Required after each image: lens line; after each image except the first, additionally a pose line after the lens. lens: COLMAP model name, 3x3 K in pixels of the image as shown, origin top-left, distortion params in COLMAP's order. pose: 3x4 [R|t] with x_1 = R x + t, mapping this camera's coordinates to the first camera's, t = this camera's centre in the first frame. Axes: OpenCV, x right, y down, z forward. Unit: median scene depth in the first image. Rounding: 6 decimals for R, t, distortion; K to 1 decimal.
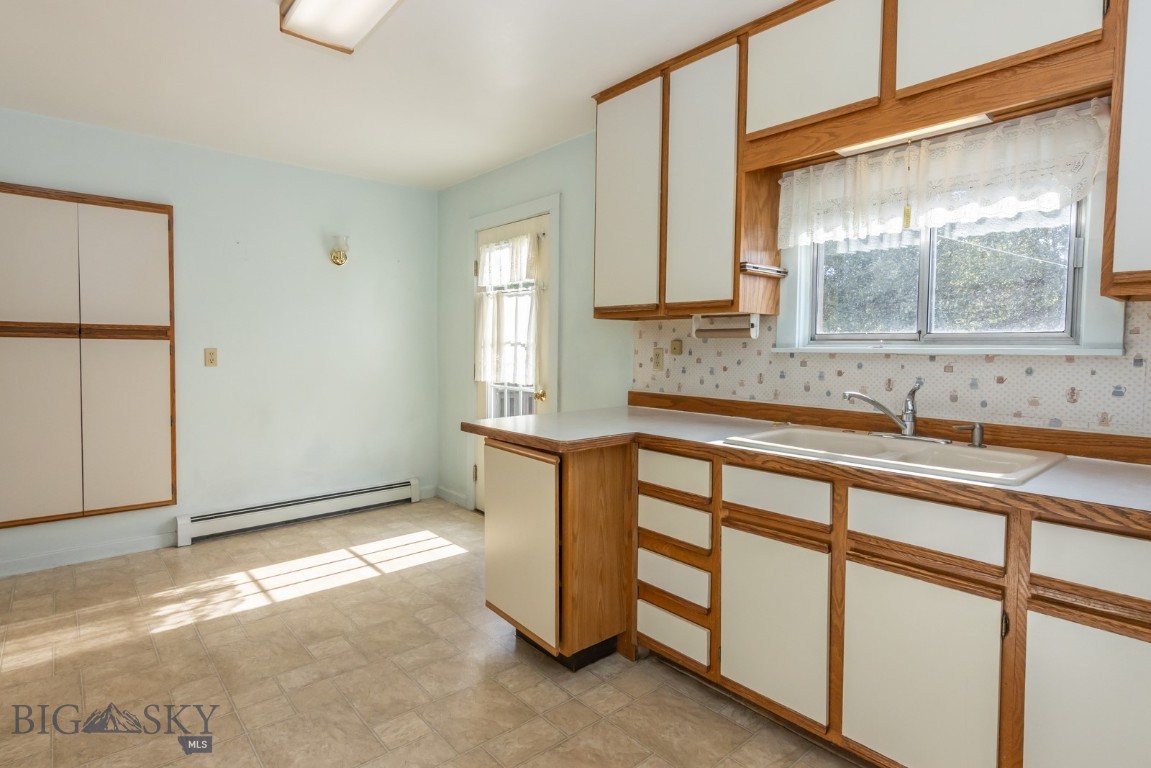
lens RADIAL K [[599.8, 0, 587.5], [0, 599.8, 373.4], [0, 0, 1]] dist [0.001357, 0.000438]
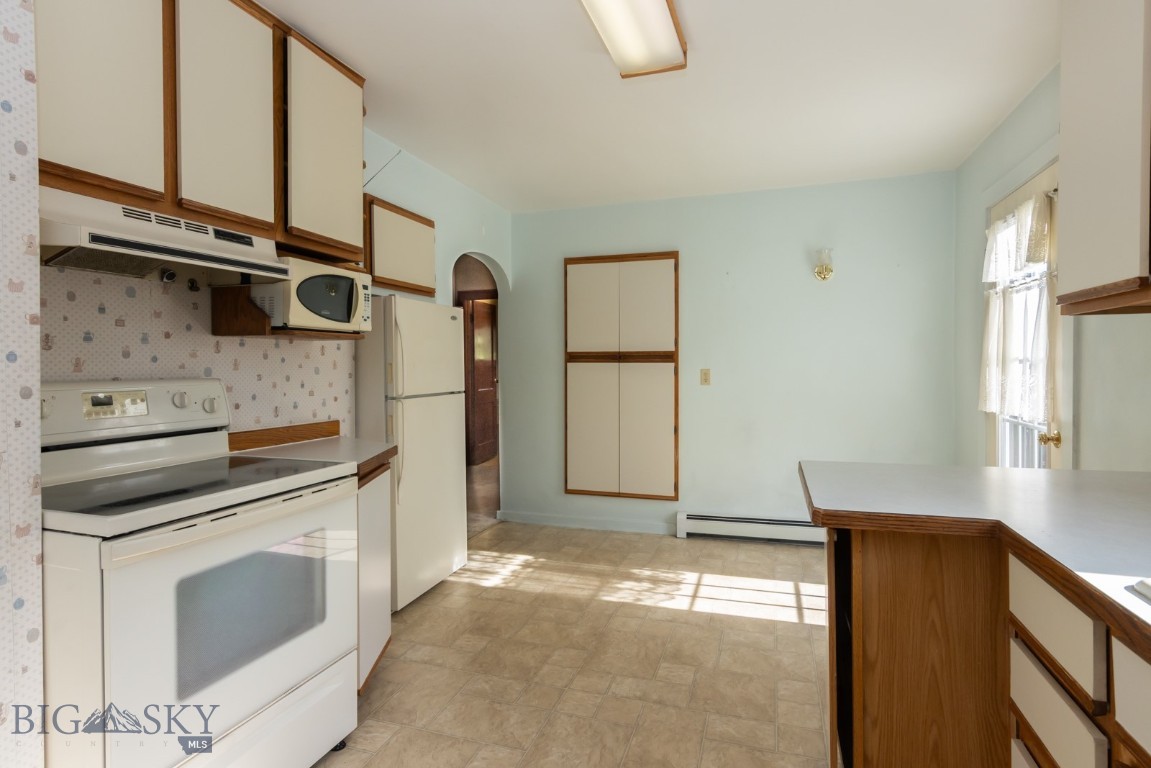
lens RADIAL K [[579.4, 0, 586.9], [0, 579.4, 378.2], [0, 0, 1]] dist [-0.000700, -0.000170]
pose [[0.514377, 0.006903, -0.857536, 0.225381], [-0.030248, 0.999491, -0.010098, -0.008193], [0.857030, 0.031133, 0.514324, 0.276441]]
